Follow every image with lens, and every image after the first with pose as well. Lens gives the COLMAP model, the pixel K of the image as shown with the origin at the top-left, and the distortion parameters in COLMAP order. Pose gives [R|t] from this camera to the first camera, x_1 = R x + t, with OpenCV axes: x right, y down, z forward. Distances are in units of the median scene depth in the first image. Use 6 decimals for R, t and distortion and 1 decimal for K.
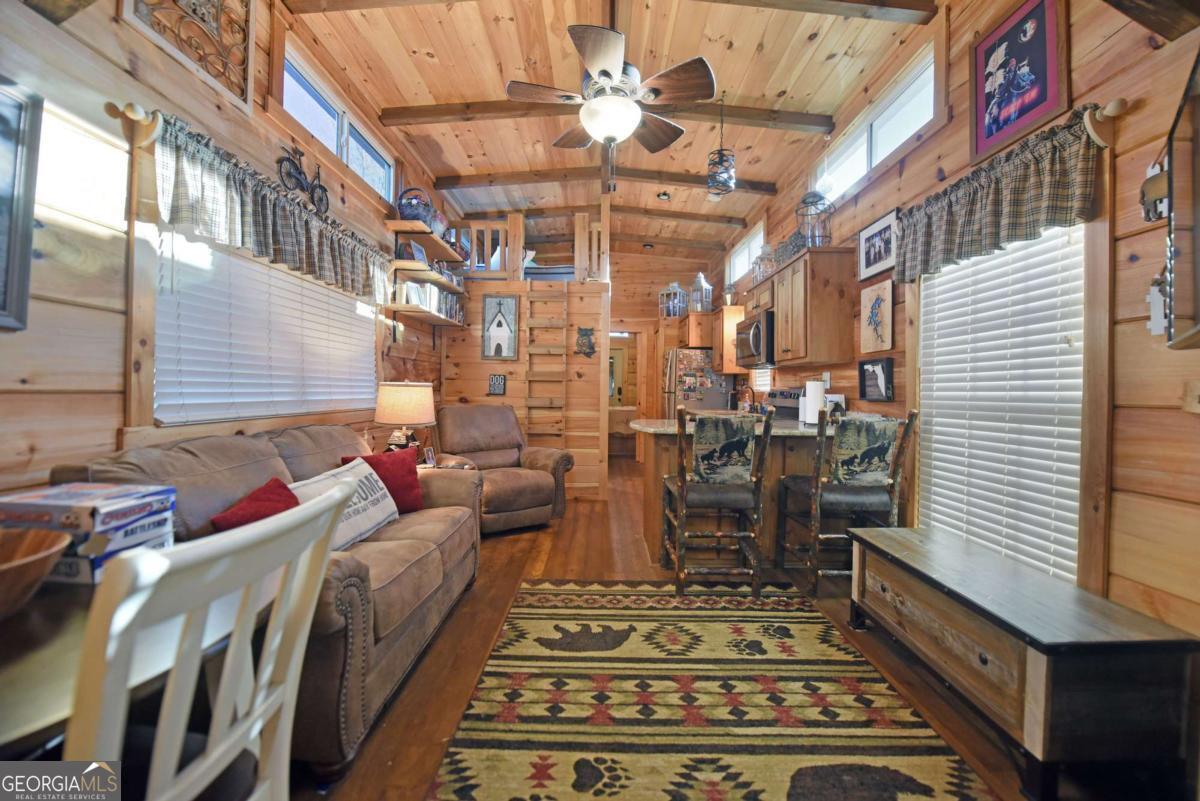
lens RADIAL K [[477.6, 0, 604.4], [0, 477.6, 394.8], [0, 0, 1]] dist [-0.015594, -0.002805]
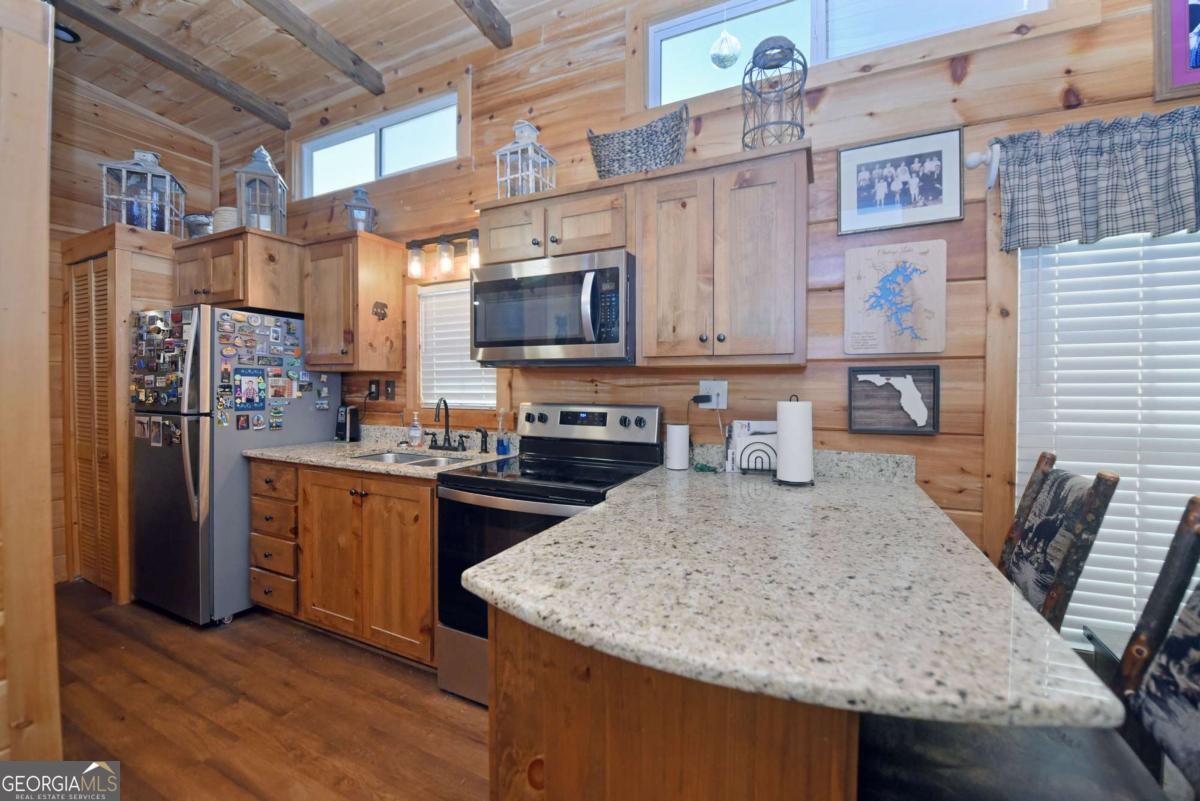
lens RADIAL K [[477.6, 0, 604.4], [0, 477.6, 394.8], [0, 0, 1]] dist [-0.015594, -0.002805]
pose [[0.431314, -0.026171, 0.901822, -0.161666], [0.010700, 0.999657, 0.023893, -0.062321], [-0.902139, -0.000655, 0.431446, 1.193245]]
